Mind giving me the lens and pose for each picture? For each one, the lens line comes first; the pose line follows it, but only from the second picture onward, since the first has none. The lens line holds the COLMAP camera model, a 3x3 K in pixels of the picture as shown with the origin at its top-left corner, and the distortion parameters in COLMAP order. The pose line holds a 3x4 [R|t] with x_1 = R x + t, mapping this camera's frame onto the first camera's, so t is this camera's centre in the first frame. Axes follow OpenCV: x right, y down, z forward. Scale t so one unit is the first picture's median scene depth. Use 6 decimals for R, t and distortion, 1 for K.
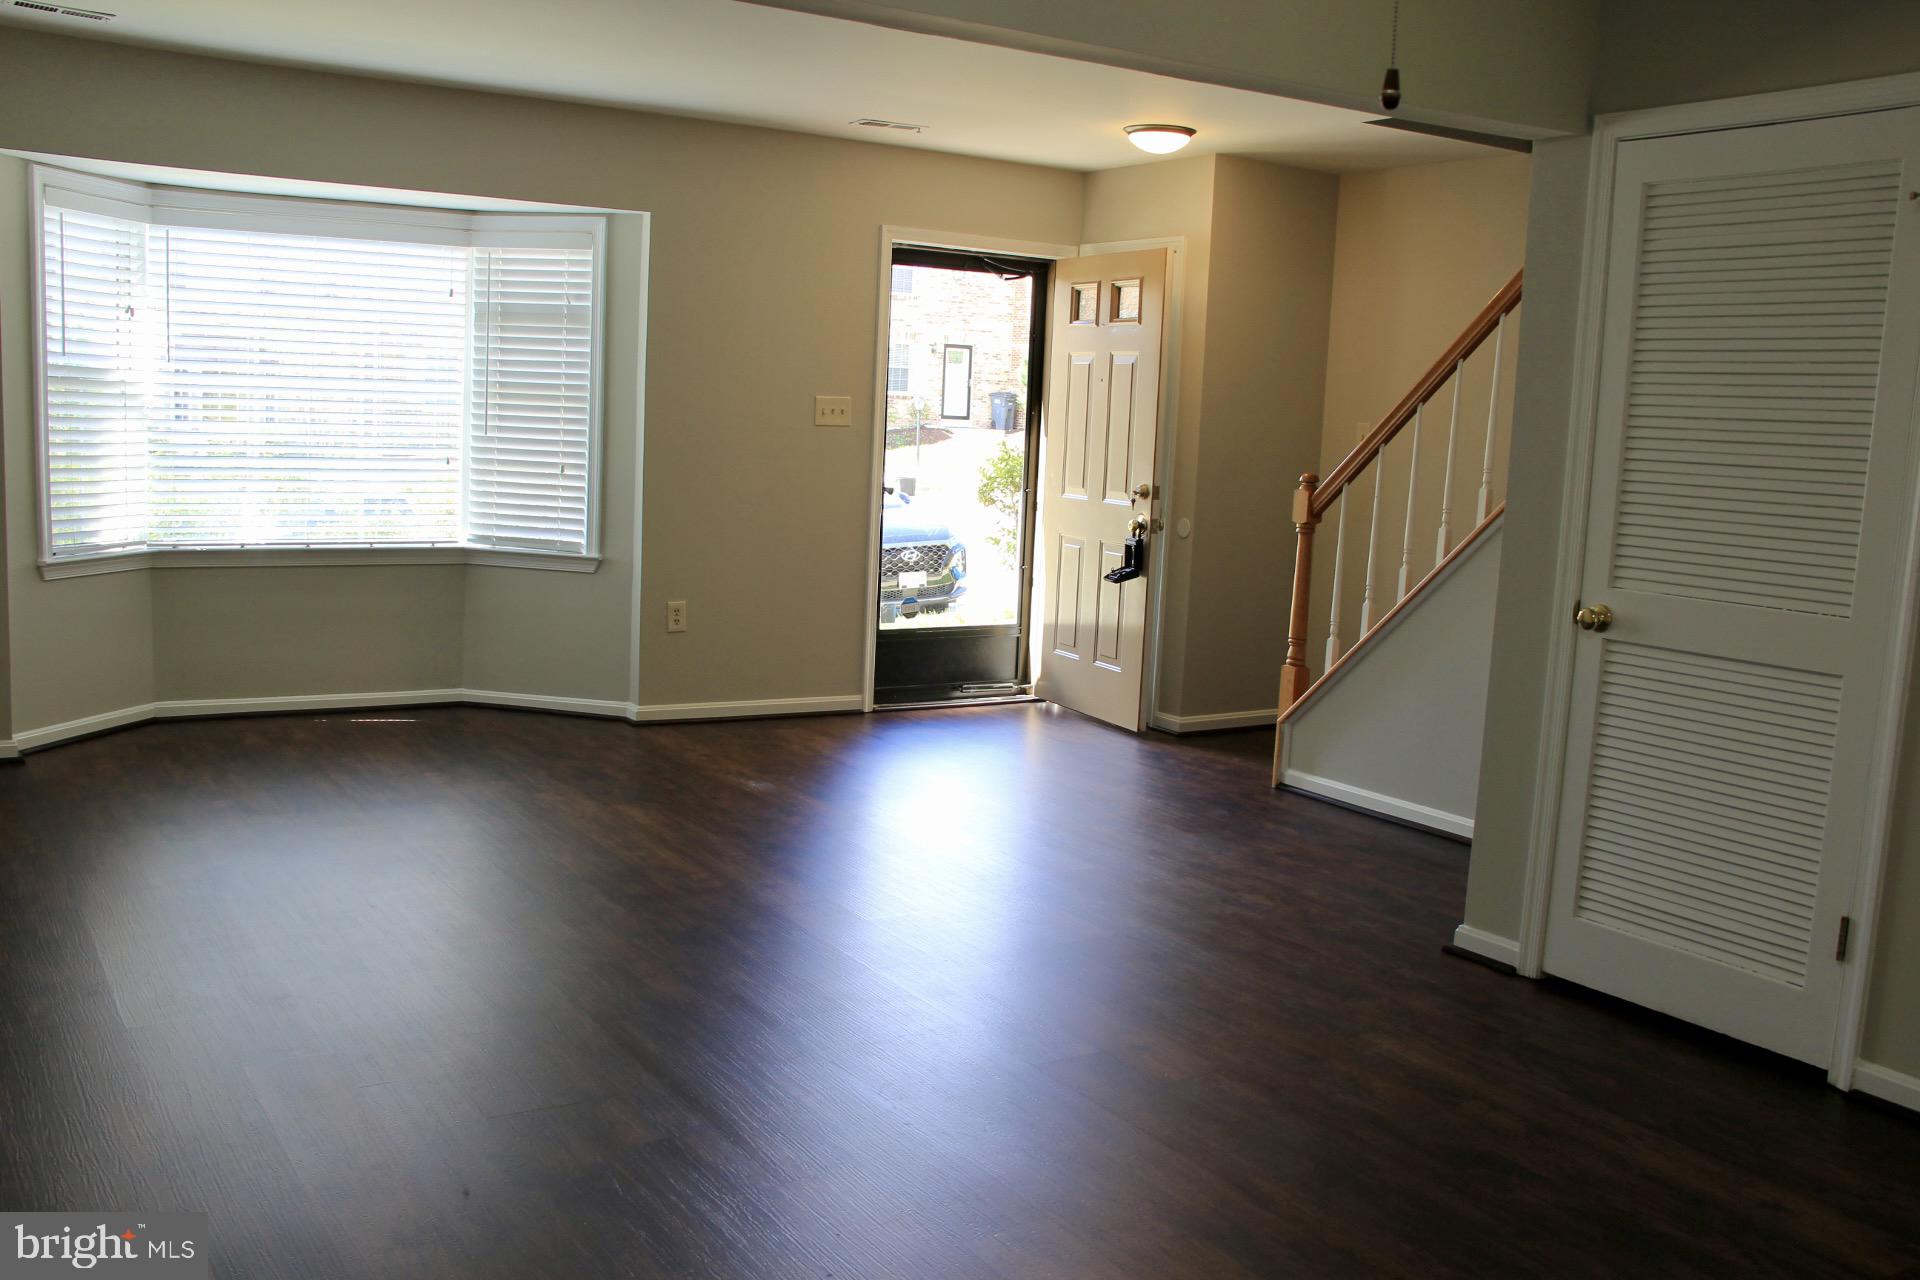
lens RADIAL K [[1711.7, 0, 960.0], [0, 1711.7, 640.0], [0, 0, 1]] dist [-0.154745, 0.184818]
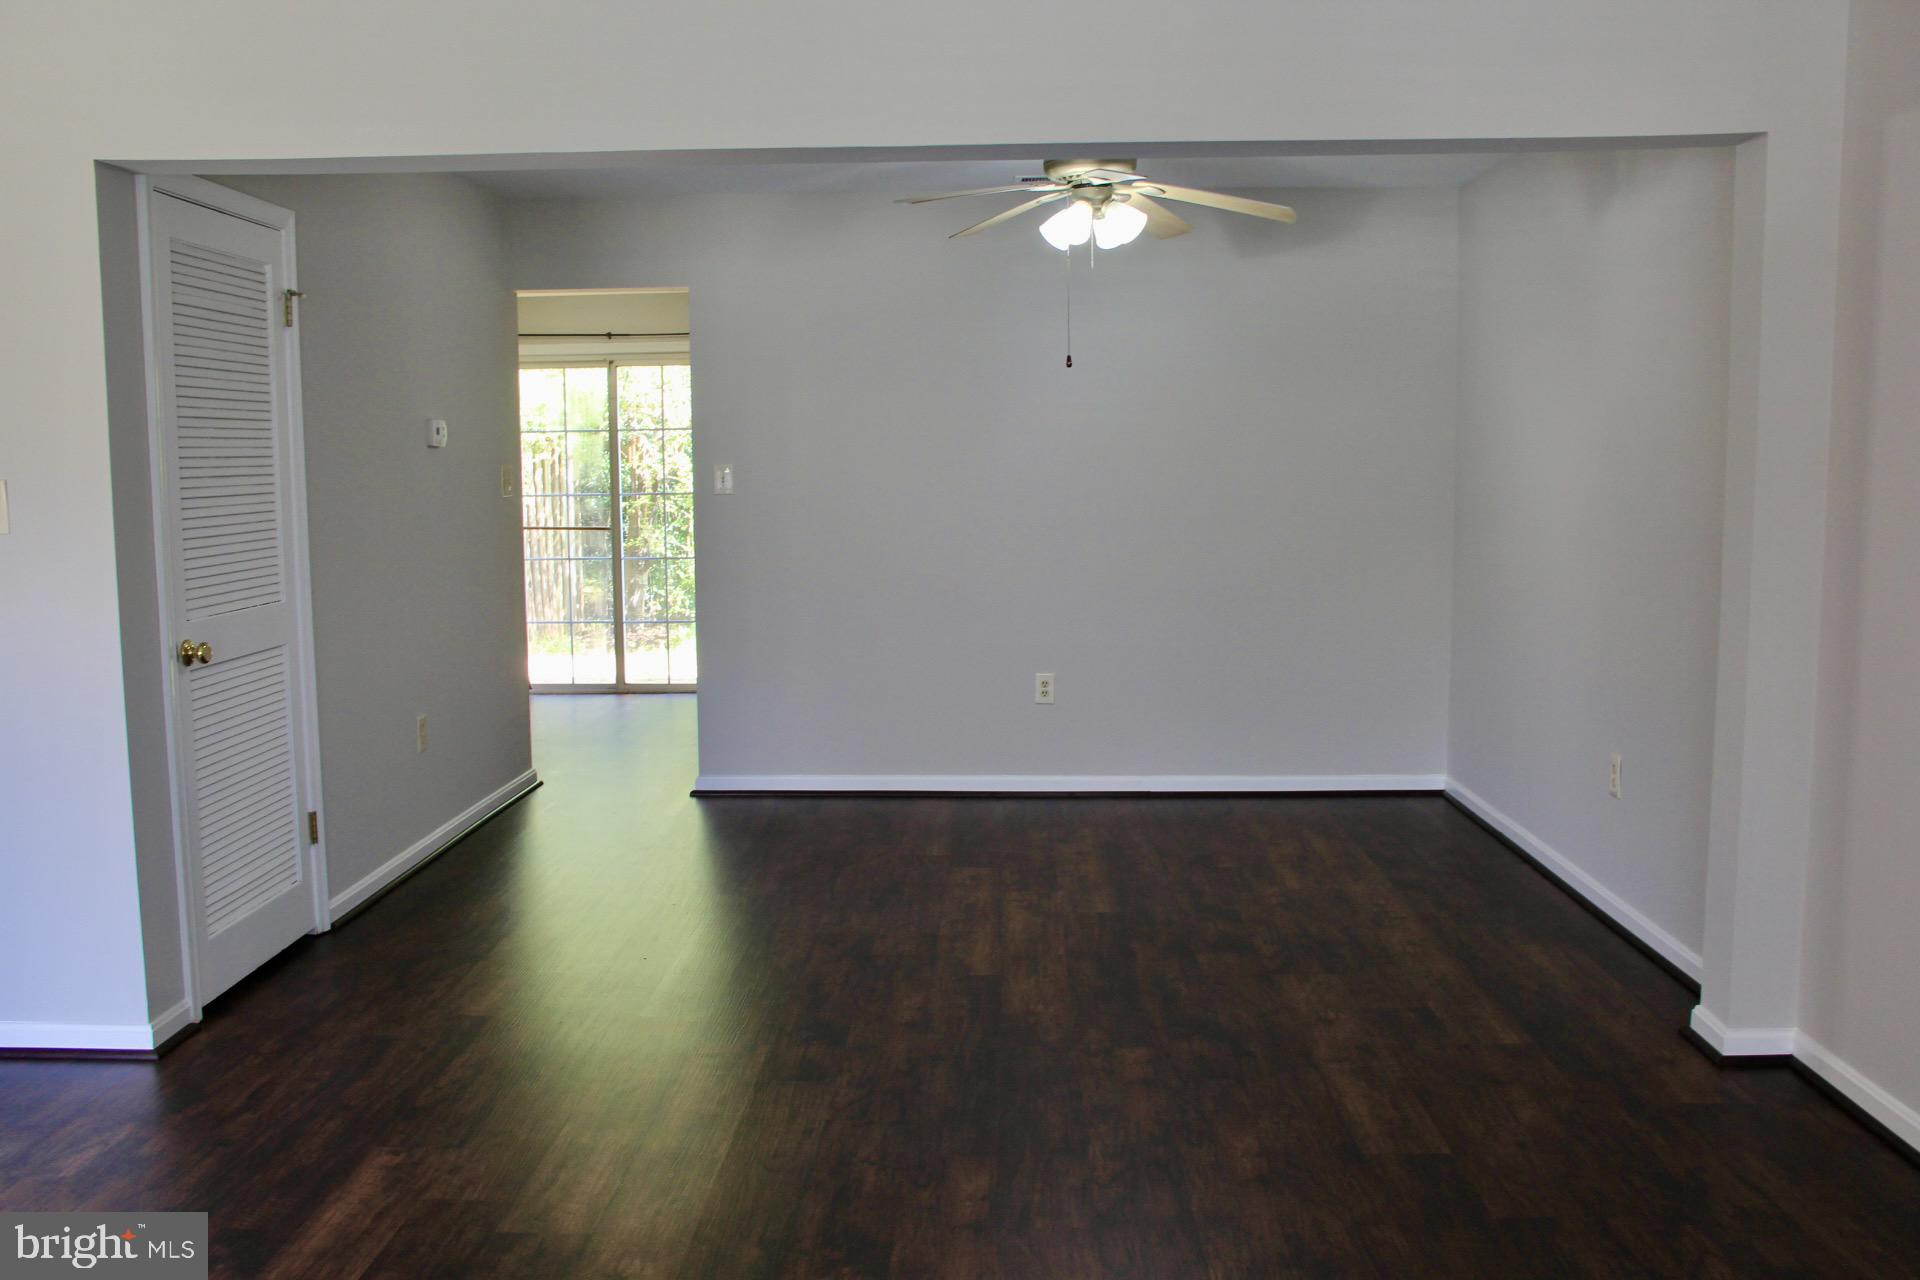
lens RADIAL K [[1711.7, 0, 960.0], [0, 1711.7, 640.0], [0, 0, 1]] dist [-0.154745, 0.184818]
pose [[-0.827061, -0.098882, 0.553347, -0.342524], [0.044317, 0.969871, 0.239553, -0.144397], [-0.560363, 0.222648, -0.797760, 0.905510]]
